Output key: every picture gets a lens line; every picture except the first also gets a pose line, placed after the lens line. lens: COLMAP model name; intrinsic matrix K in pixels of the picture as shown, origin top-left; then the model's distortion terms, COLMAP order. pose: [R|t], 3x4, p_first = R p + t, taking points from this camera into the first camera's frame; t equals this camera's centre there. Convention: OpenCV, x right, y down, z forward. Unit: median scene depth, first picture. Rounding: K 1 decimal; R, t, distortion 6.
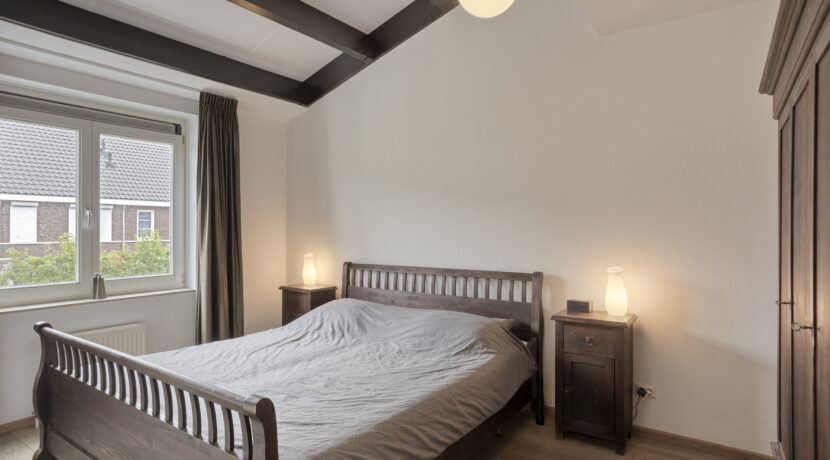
lens RADIAL K [[456.3, 0, 414.4], [0, 456.3, 220.4], [0, 0, 1]] dist [0.001768, 0.001188]
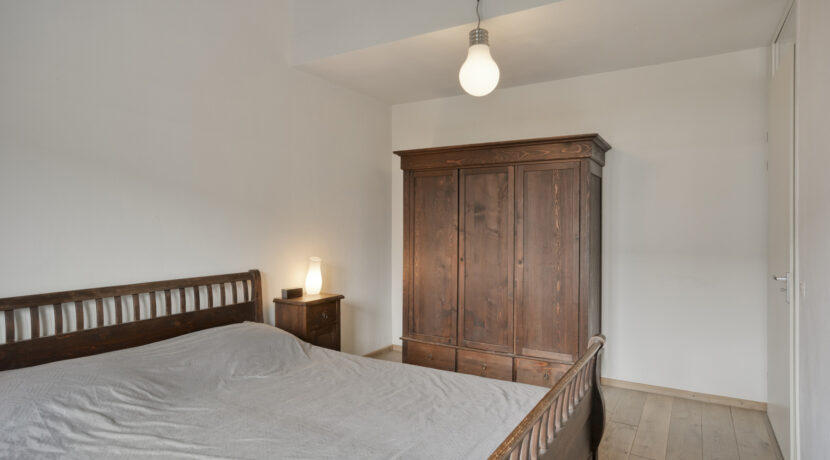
lens RADIAL K [[456.3, 0, 414.4], [0, 456.3, 220.4], [0, 0, 1]] dist [0.001768, 0.001188]
pose [[-0.059614, 0.023045, 0.997955, -0.745620], [-0.002562, 0.999727, -0.023239, 0.027867], [-0.998218, -0.003943, -0.059539, 0.706511]]
